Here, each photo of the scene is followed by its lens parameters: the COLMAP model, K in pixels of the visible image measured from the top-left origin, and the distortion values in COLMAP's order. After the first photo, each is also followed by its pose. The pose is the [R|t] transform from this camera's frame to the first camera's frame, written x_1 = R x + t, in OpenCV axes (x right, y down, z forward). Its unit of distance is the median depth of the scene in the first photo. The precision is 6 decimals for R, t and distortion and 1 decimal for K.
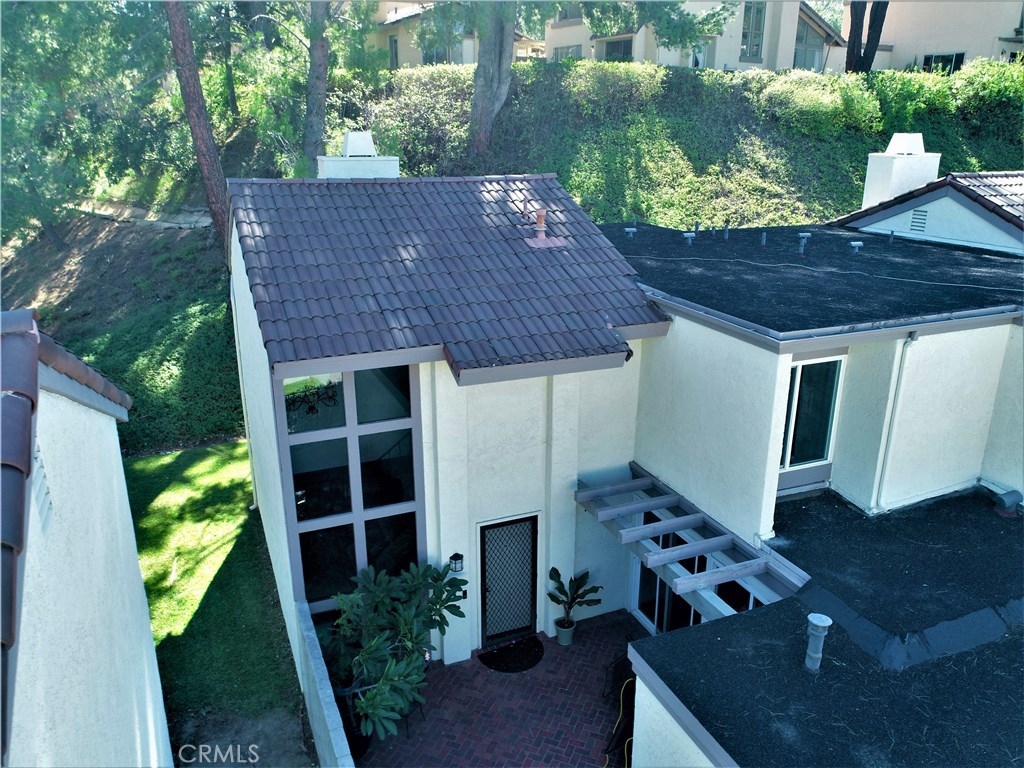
lens RADIAL K [[777.4, 0, 513.9], [0, 777.4, 378.3], [0, 0, 1]] dist [0.004496, -0.003457]
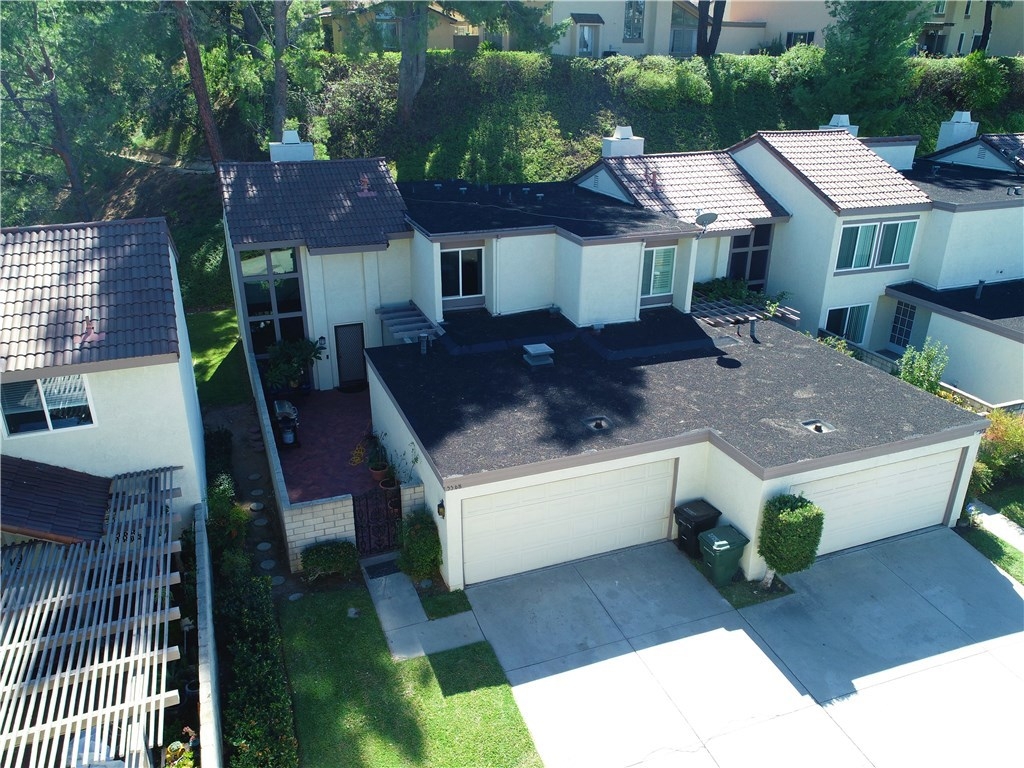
lens RADIAL K [[777.4, 0, 515.3], [0, 777.4, 382.3], [0, 0, 1]] dist [0.004496, -0.003457]
pose [[0.999710, 0.013315, -0.020075, 0.479737], [-0.011519, 0.996133, 0.087103, 0.141922], [0.021157, -0.086846, 0.995997, -1.110609]]
